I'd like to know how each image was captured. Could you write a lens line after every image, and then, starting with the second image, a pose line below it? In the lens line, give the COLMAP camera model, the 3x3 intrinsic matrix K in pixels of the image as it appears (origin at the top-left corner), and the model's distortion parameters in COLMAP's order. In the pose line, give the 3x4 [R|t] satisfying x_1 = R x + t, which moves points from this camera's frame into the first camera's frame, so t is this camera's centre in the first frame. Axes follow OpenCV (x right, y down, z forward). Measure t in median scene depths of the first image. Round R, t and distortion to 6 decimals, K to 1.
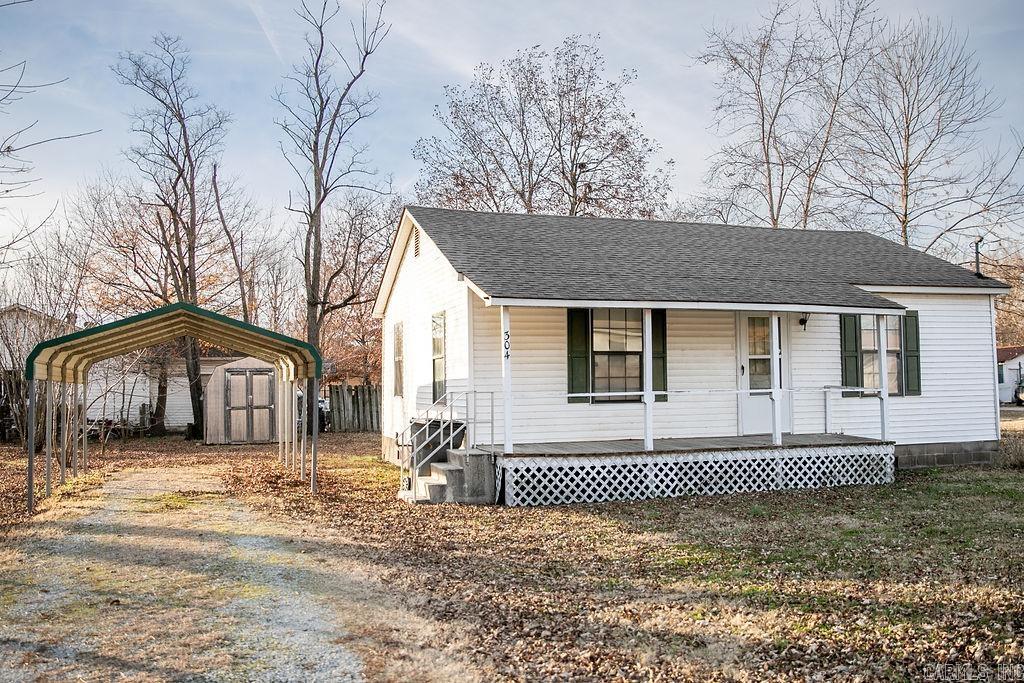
lens RADIAL K [[928.2, 0, 528.2], [0, 928.2, 343.0], [0, 0, 1]] dist [-0.084106, 0.120062]
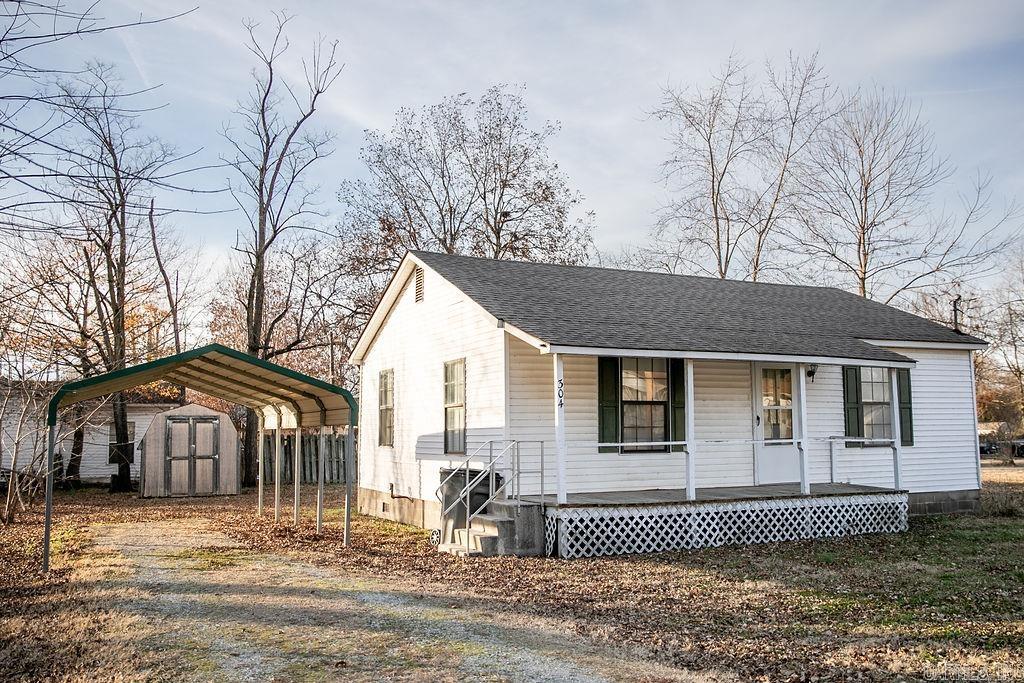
lens RADIAL K [[945.5, 0, 528.9], [0, 945.5, 339.5], [0, 0, 1]] dist [-0.082202, 0.135311]
pose [[0.990902, 0.017901, 0.133390, -0.174129], [-0.010226, 0.998264, -0.058005, 0.003323], [-0.134197, 0.056114, 0.989365, 0.005593]]
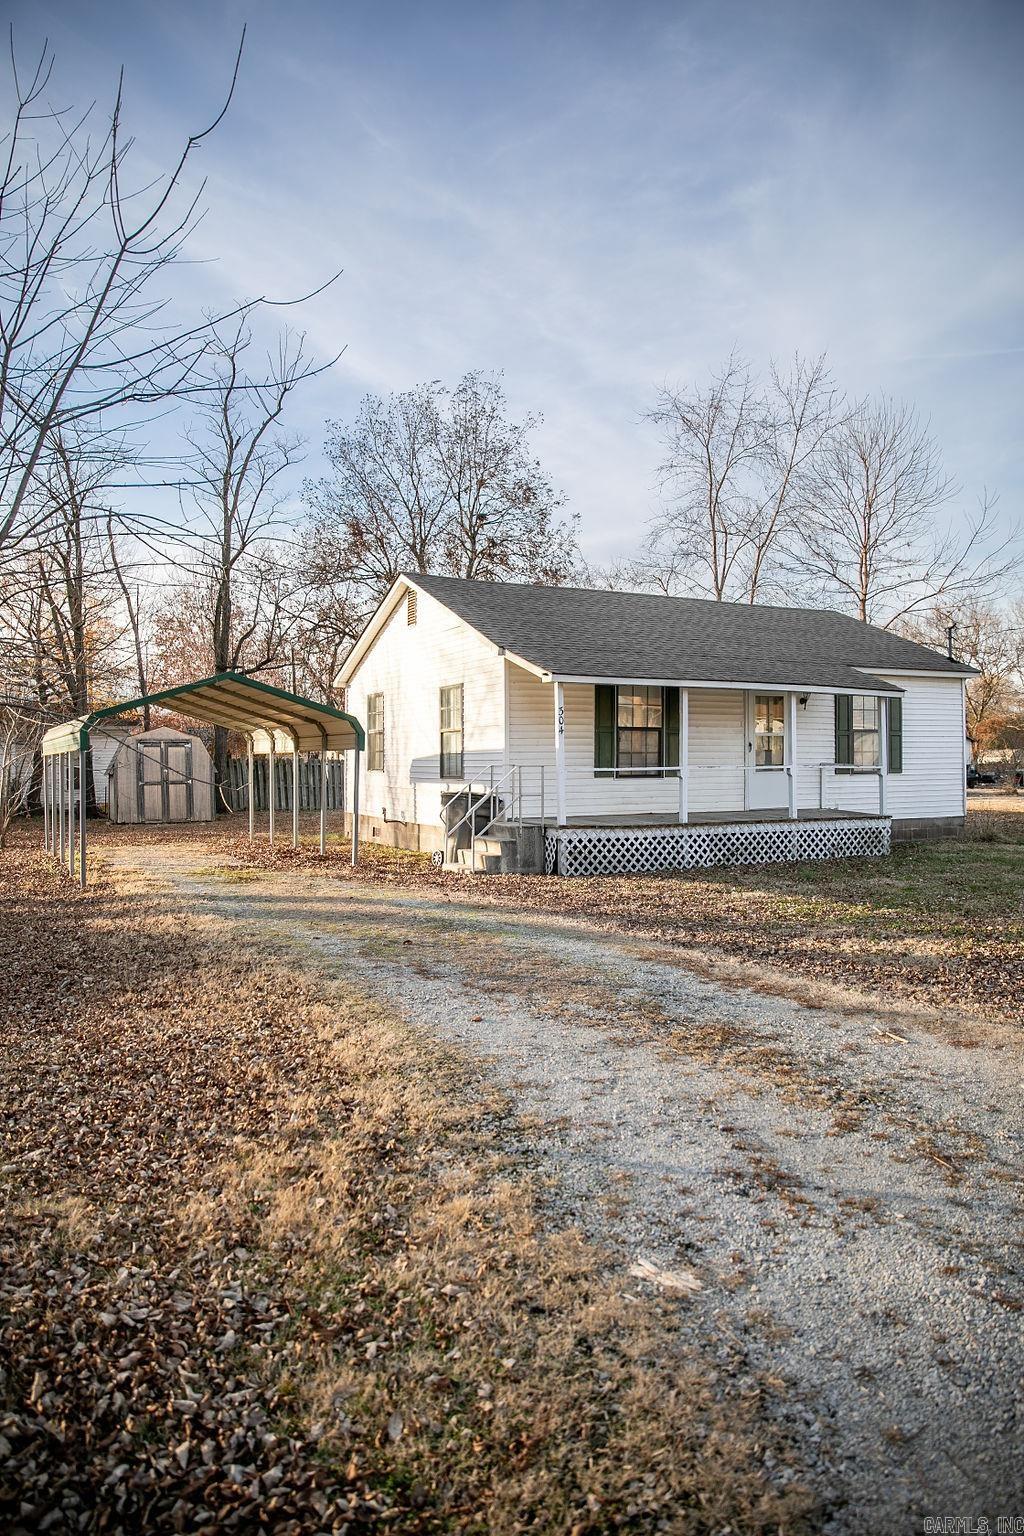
lens RADIAL K [[1077.9, 0, 518.7], [0, 1077.9, 773.1], [0, 0, 1]] dist [-0.110796, 0.080757]
pose [[0.987827, 0.006406, 0.155423, -0.231538], [-0.015113, 0.998377, 0.054904, -0.003759], [-0.154819, -0.056584, 0.986321, -0.158326]]
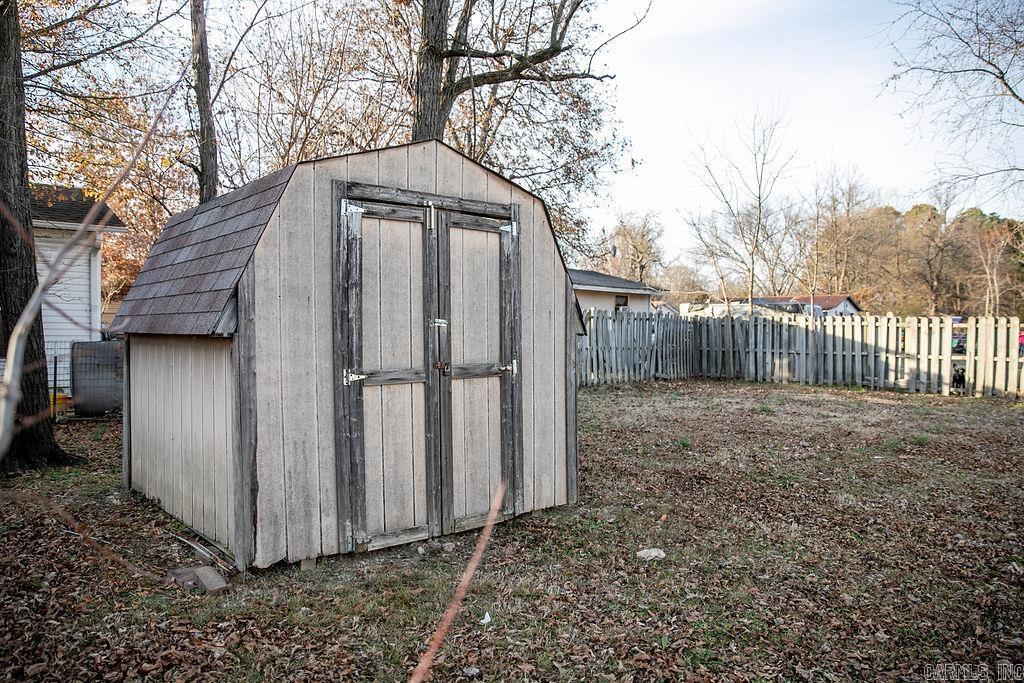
lens RADIAL K [[721.4, 0, 509.3], [0, 721.4, 346.8], [0, 0, 1]] dist [-0.112282, 0.086371]
pose [[0.899441, 0.013491, 0.436833, -0.686048], [-0.049352, 0.996266, 0.070847, 0.096283], [-0.434246, -0.085281, 0.896748, 1.591893]]
